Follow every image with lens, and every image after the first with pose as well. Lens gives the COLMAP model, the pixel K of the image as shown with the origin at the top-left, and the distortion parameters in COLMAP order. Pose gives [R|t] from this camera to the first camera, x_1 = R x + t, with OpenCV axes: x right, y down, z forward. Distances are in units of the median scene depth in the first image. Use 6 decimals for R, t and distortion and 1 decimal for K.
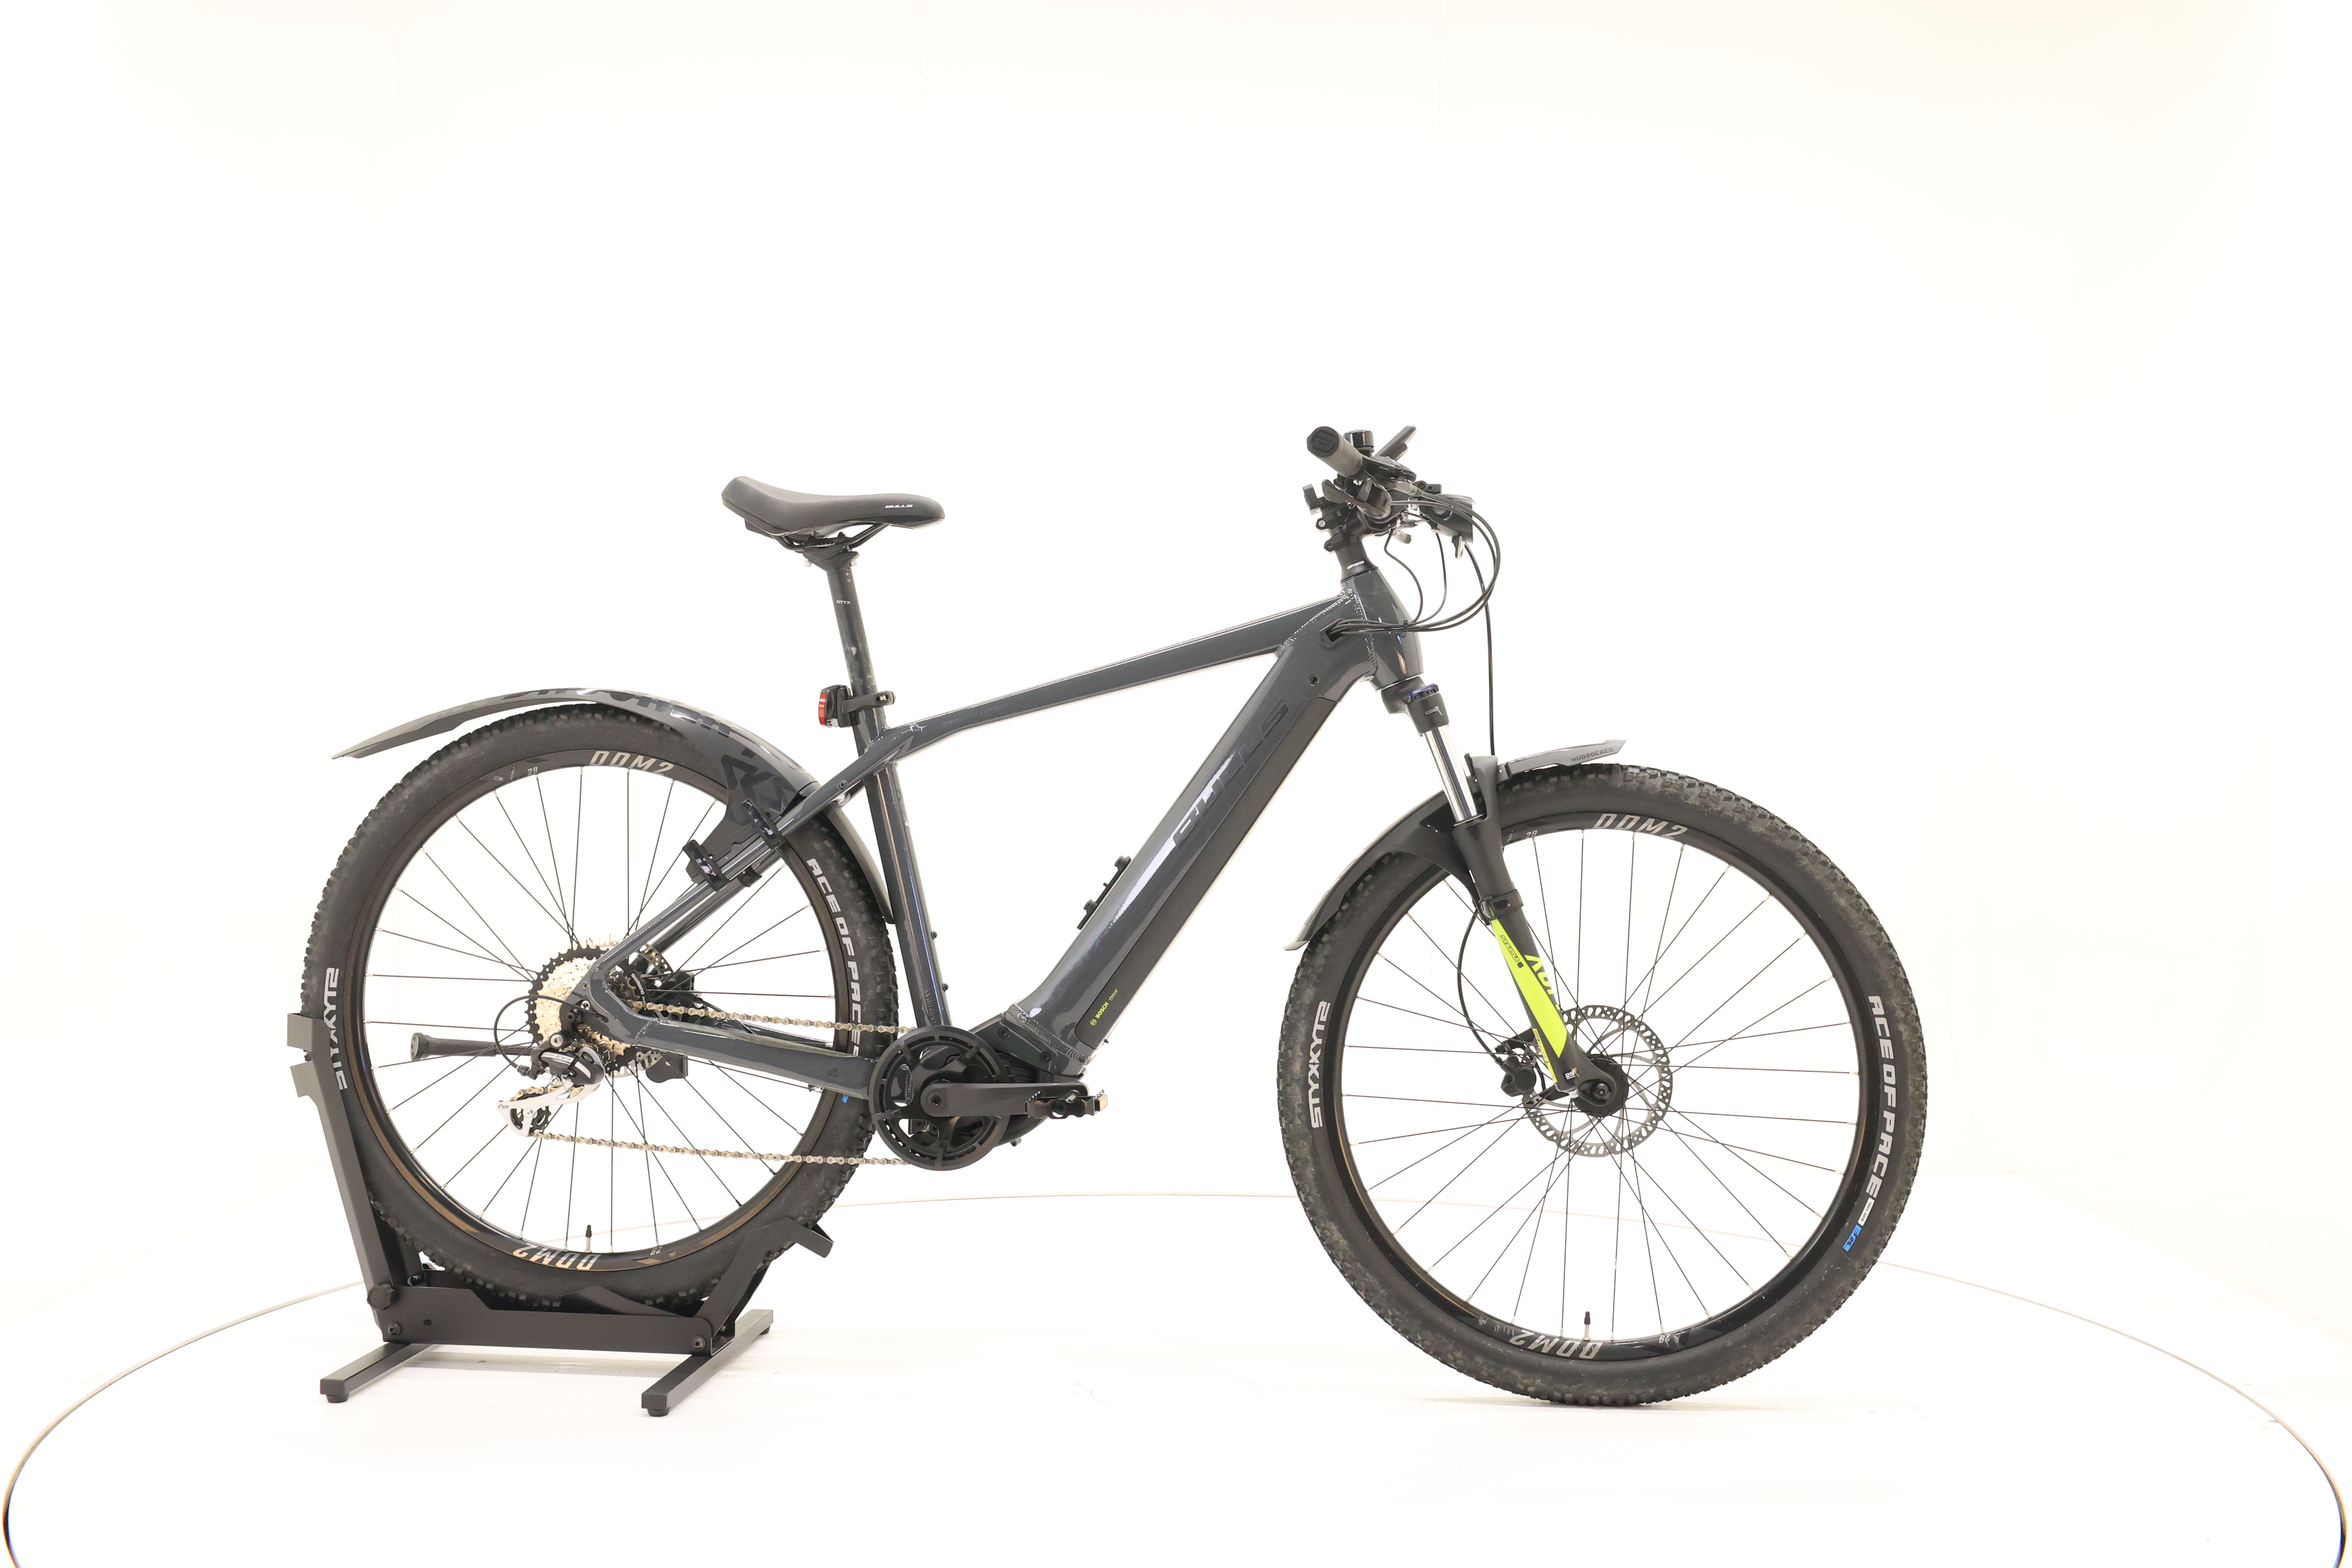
lens RADIAL K [[2524.6, 0, 1177.6], [0, 2524.6, 732.9], [0, 0, 1]] dist [-0.015822, 0.021196]
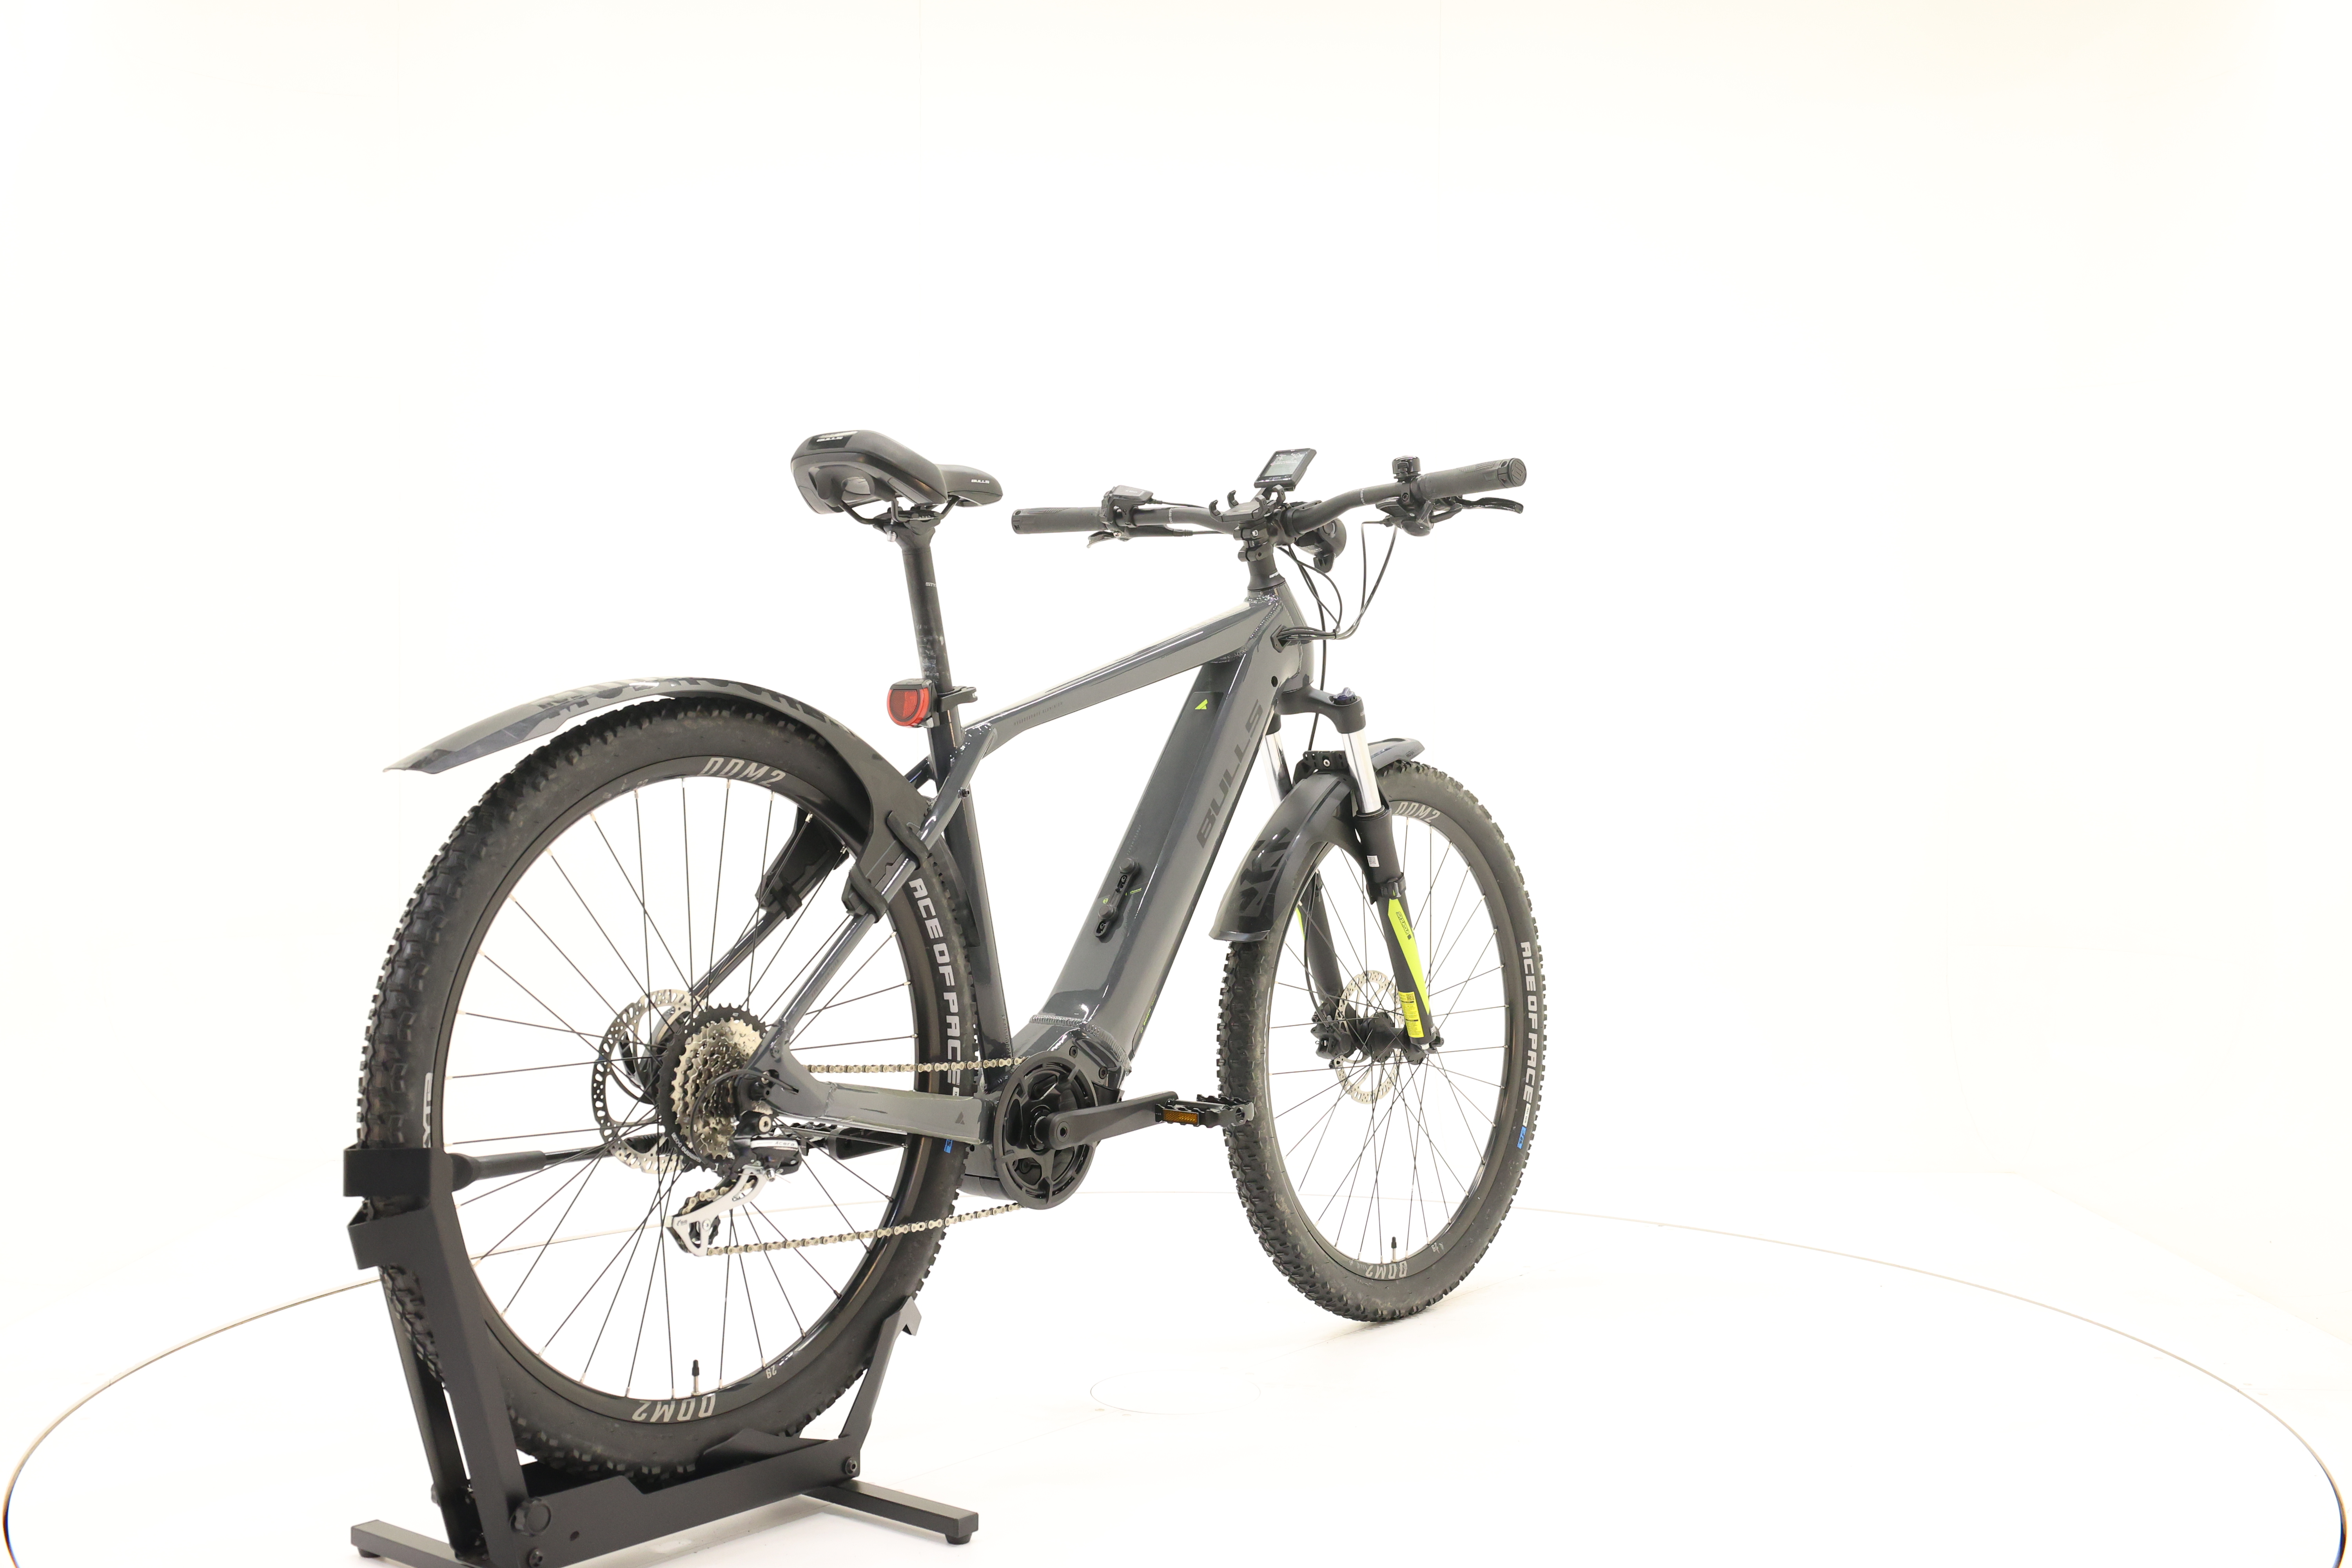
lens RADIAL K [[2524.6, 0, 1177.6], [0, 2524.6, 732.9], [0, 0, 1]] dist [-0.015822, 0.021196]
pose [[0.523703, -0.002507, 0.851897, -0.850933], [-0.001475, 0.999992, 0.003849, -0.003883], [-0.851899, -0.003272, 0.523695, 0.475446]]
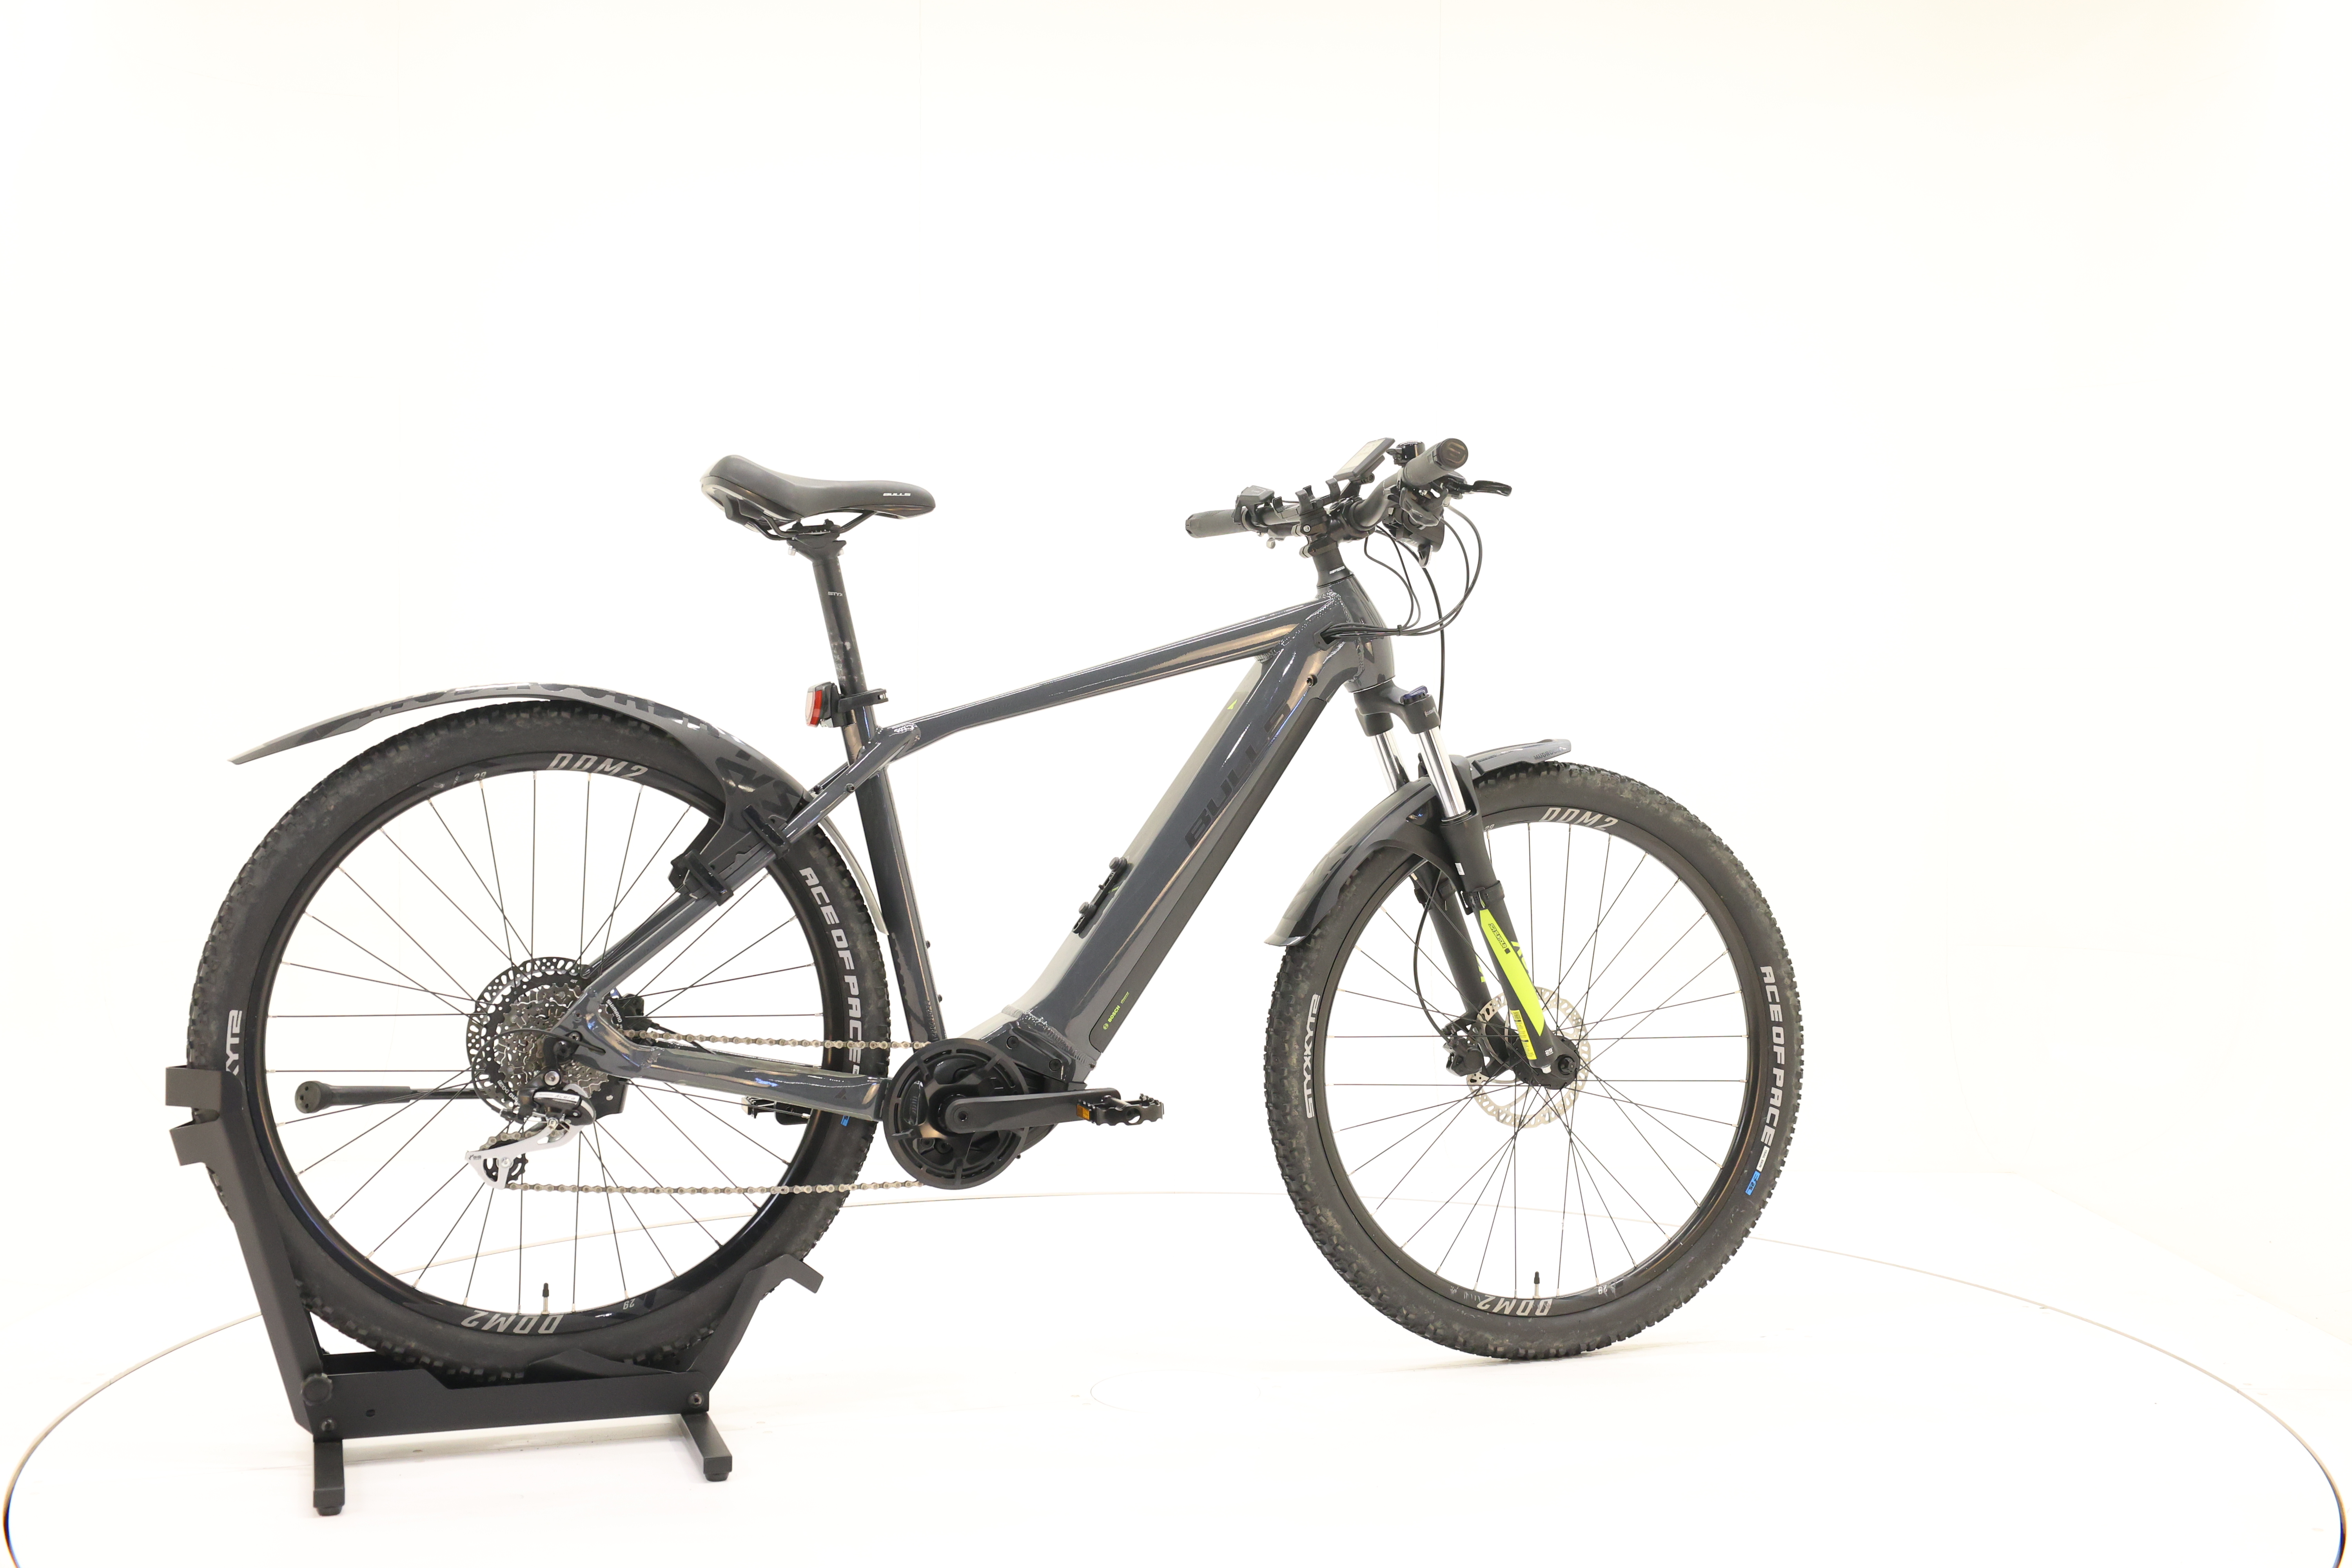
lens RADIAL K [[2524.6, 0, 1177.6], [0, 2524.6, 732.9], [0, 0, 1]] dist [-0.015822, 0.021196]
pose [[0.898856, -0.000873, 0.438243, -0.437536], [0.000157, 0.999999, 0.001669, -0.001684], [-0.438244, -0.001431, 0.898855, 0.100794]]
